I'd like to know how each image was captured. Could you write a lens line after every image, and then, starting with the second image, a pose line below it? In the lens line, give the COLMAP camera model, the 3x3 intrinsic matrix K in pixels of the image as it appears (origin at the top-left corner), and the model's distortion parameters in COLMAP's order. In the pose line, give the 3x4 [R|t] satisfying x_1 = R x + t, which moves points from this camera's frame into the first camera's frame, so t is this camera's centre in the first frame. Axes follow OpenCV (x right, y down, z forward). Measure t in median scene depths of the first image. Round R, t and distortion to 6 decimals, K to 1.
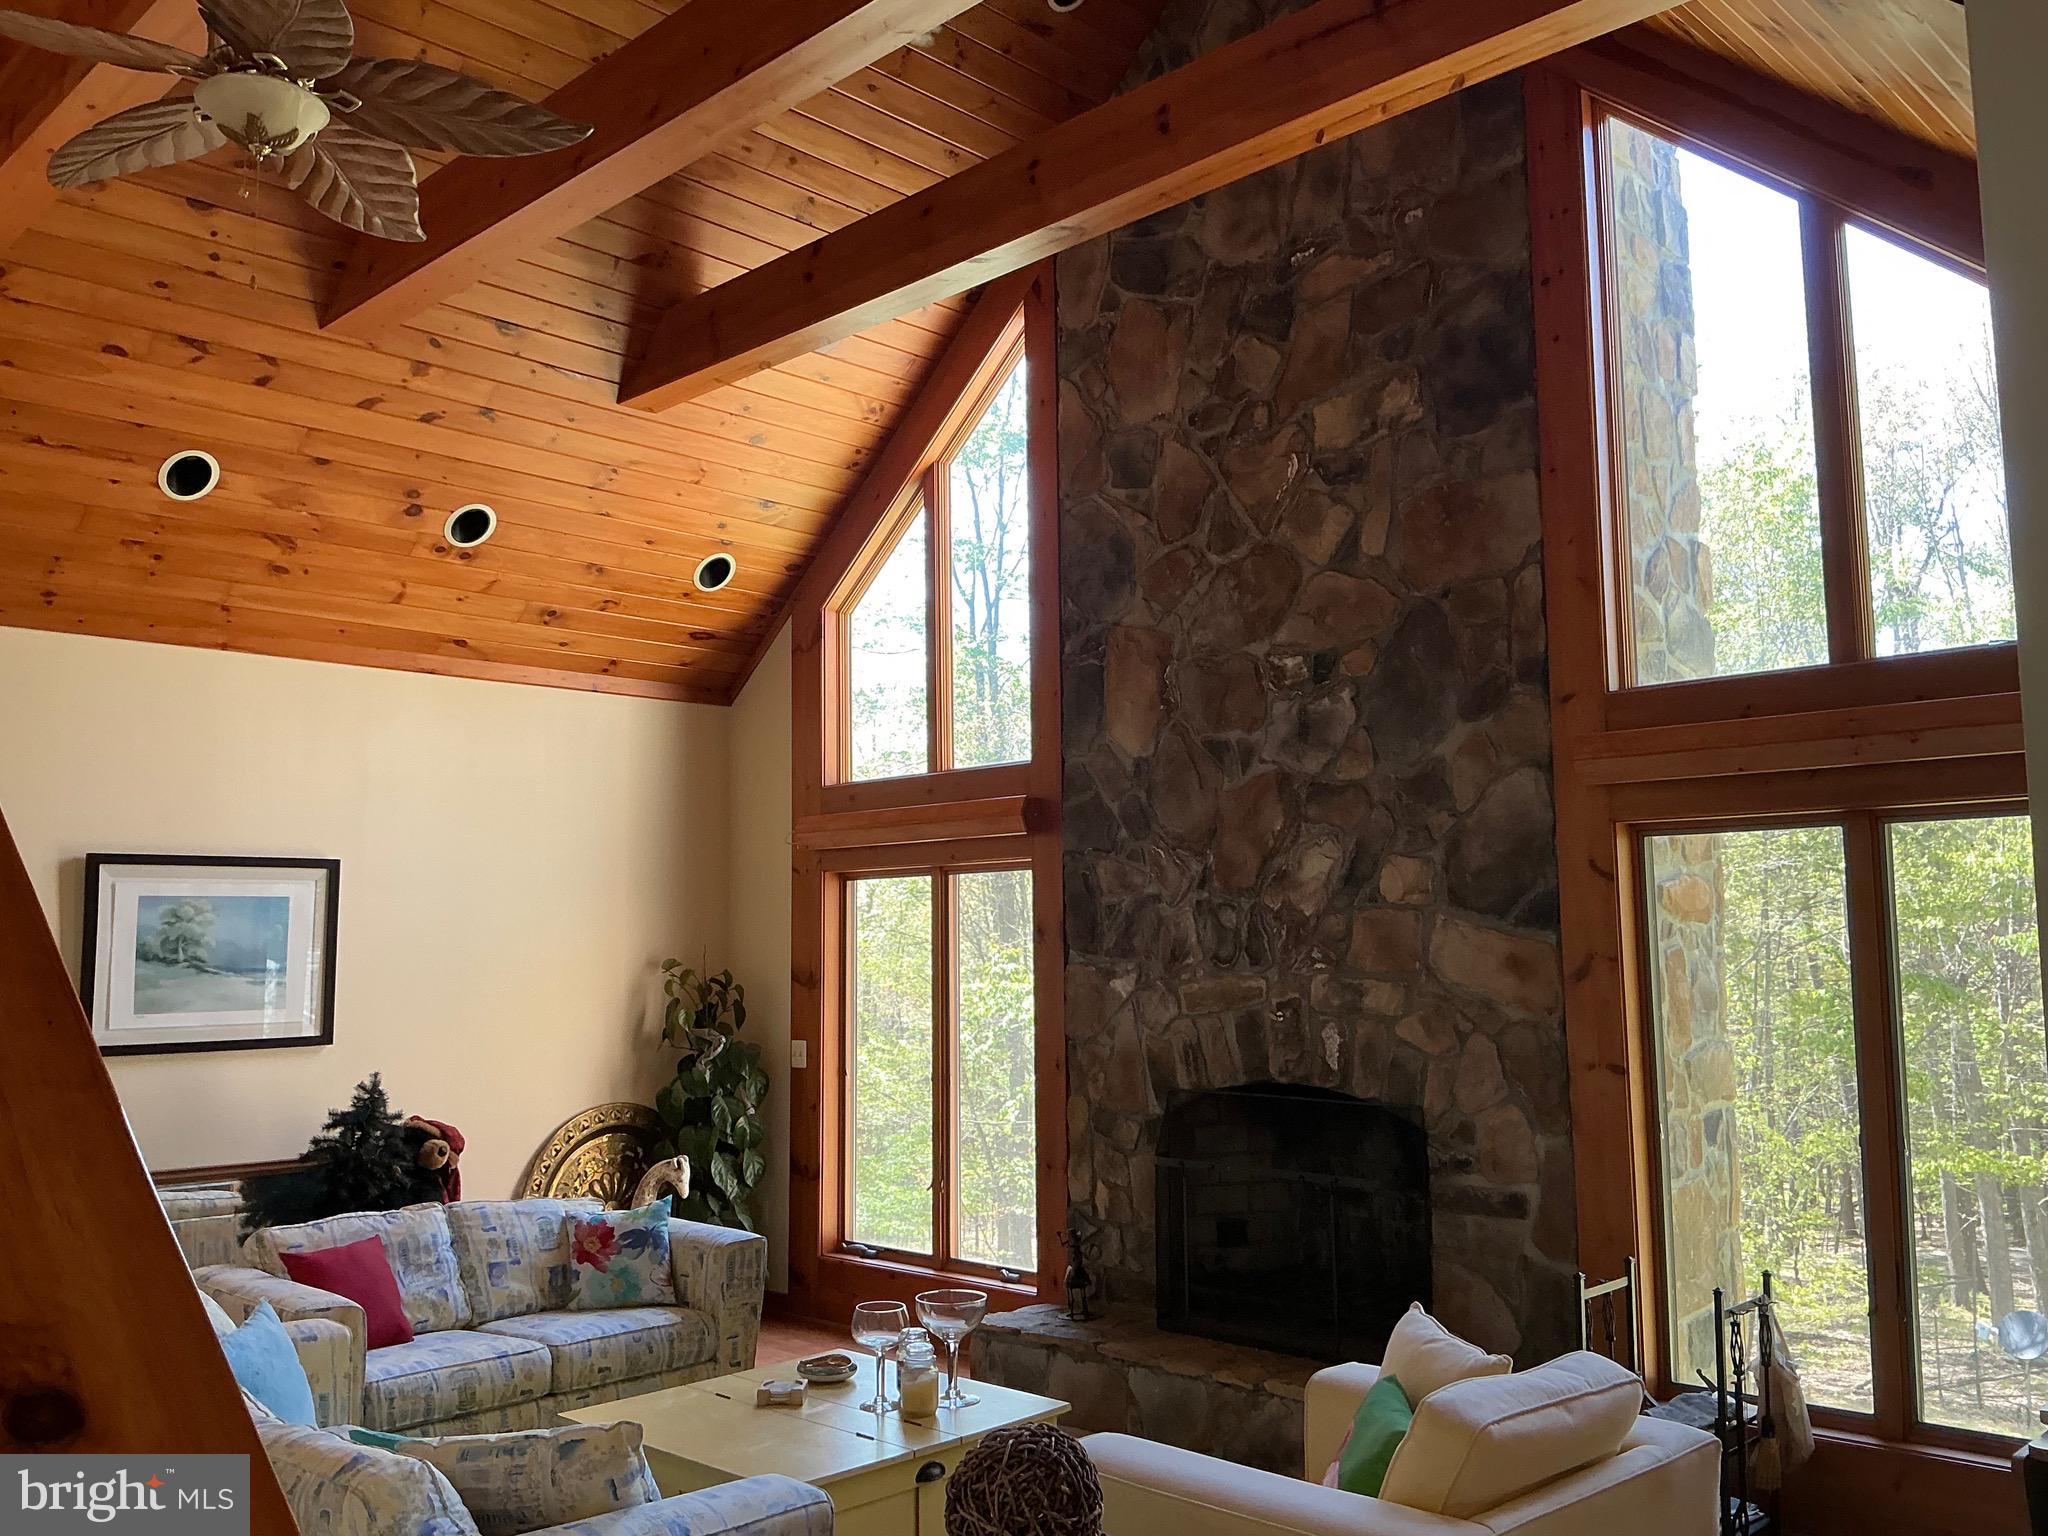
lens RADIAL K [[1696.9, 0, 1024.0], [0, 1696.9, 768.0], [0, 0, 1]] dist [0.180305, -0.401411]
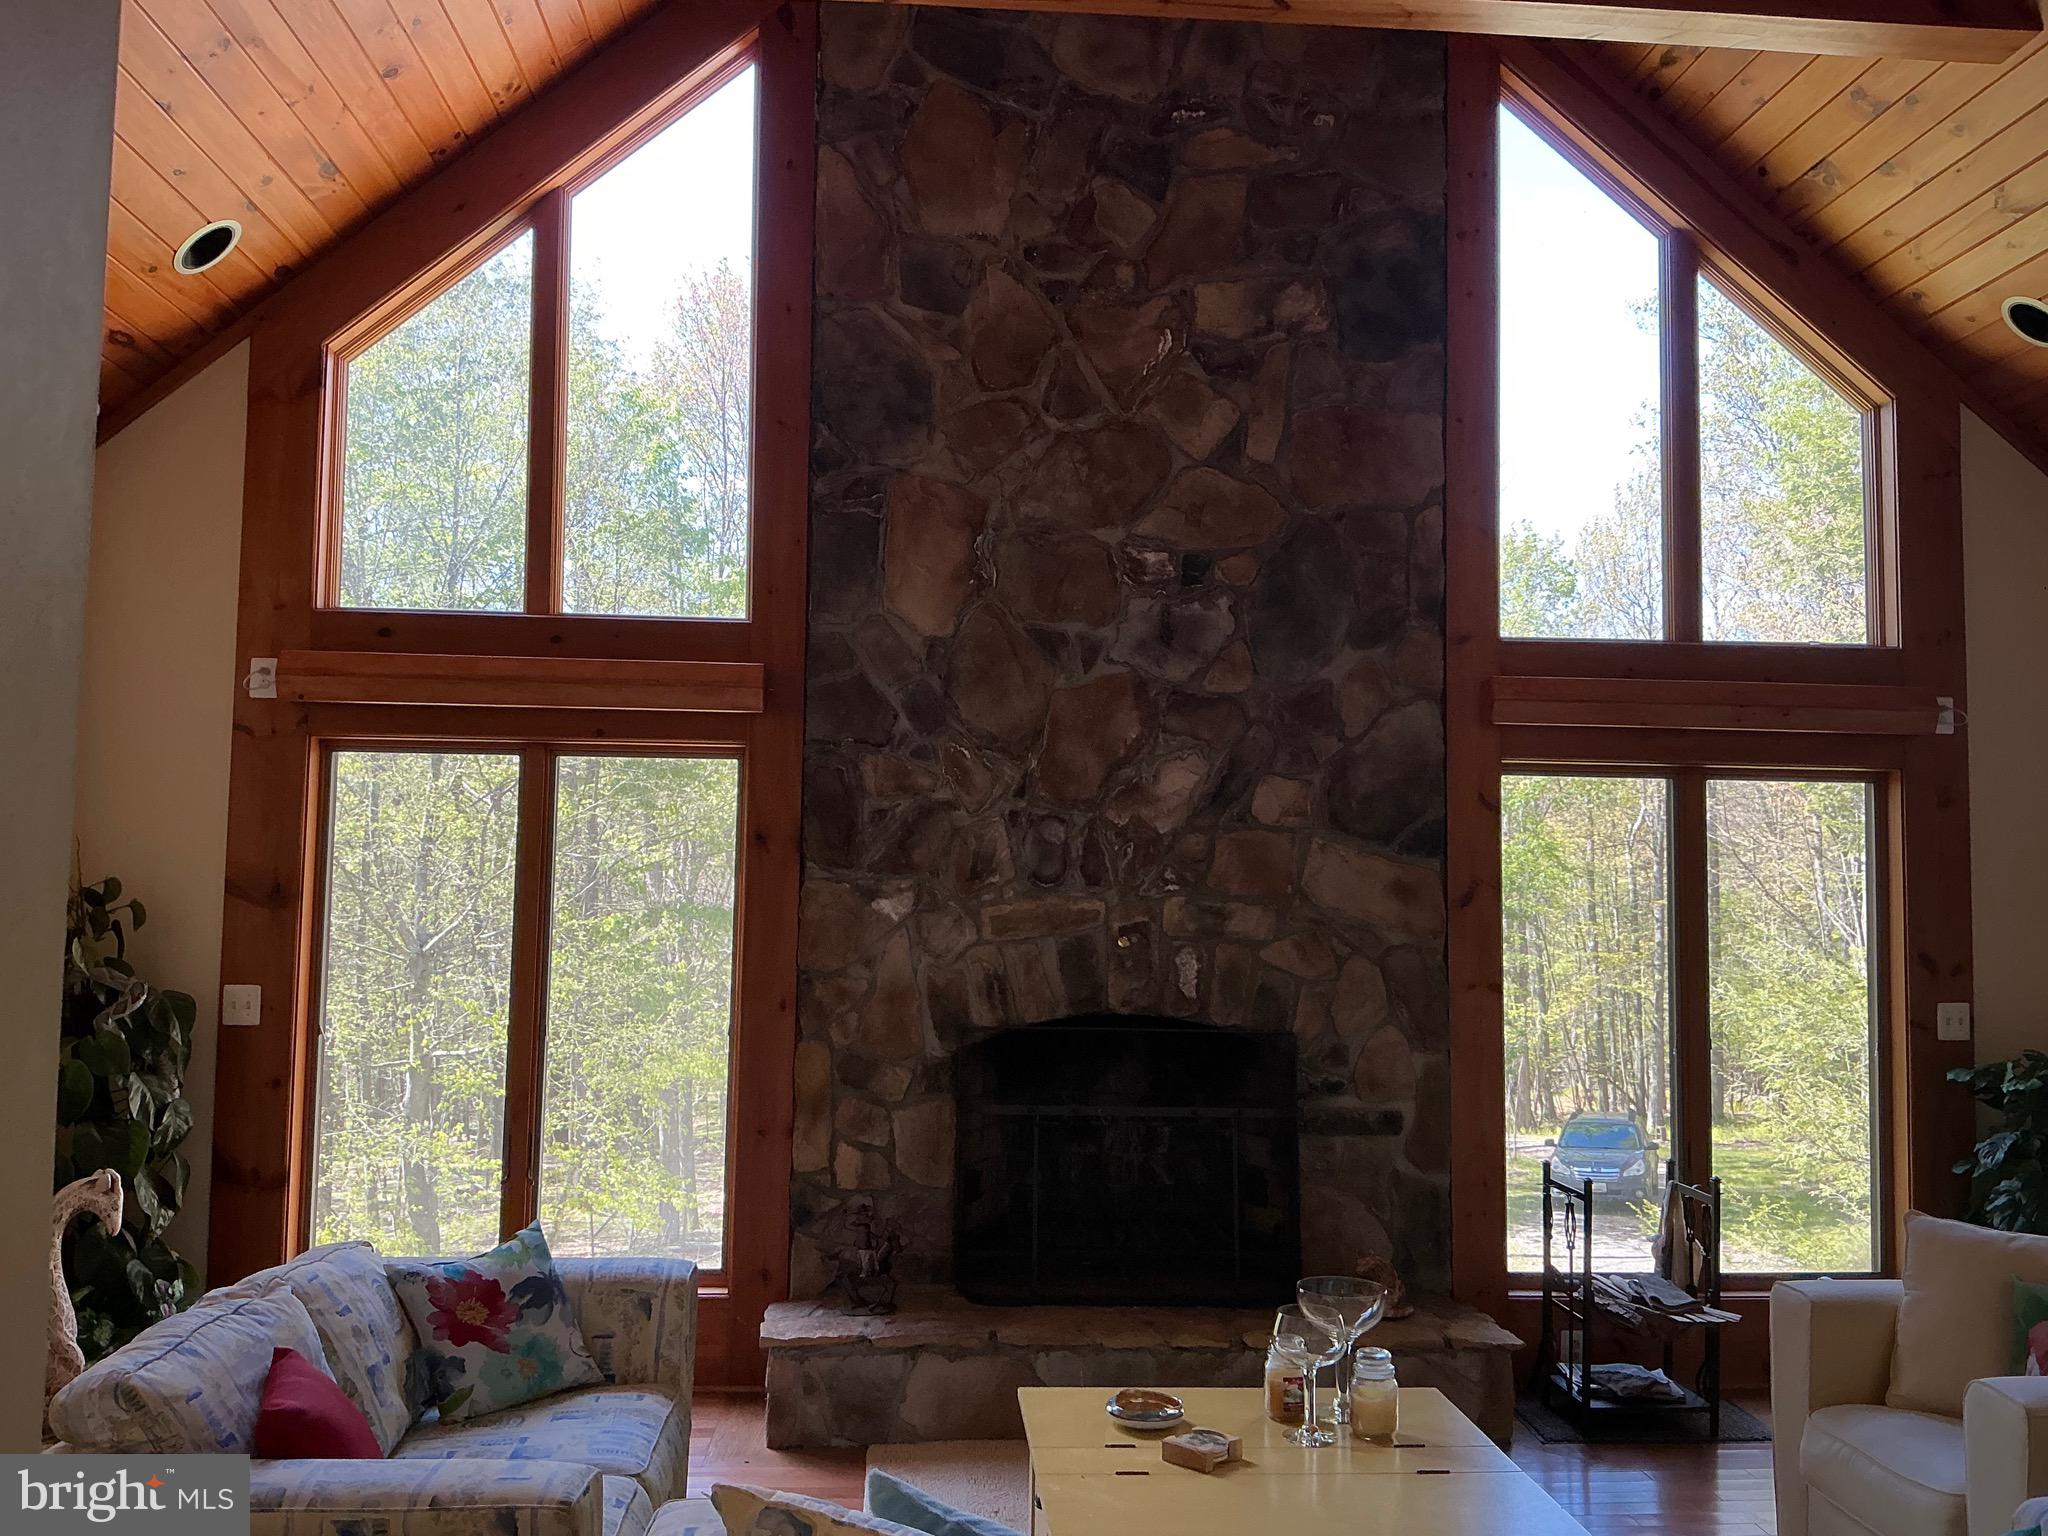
lens RADIAL K [[1696.9, 0, 1024.0], [0, 1696.9, 768.0], [0, 0, 1]] dist [0.180305, -0.401411]
pose [[0.666801, 0.072823, 0.741669, -0.548598], [-0.102789, 0.994689, -0.005254, 0.061128], [-0.738113, -0.072732, 0.670745, 0.421599]]
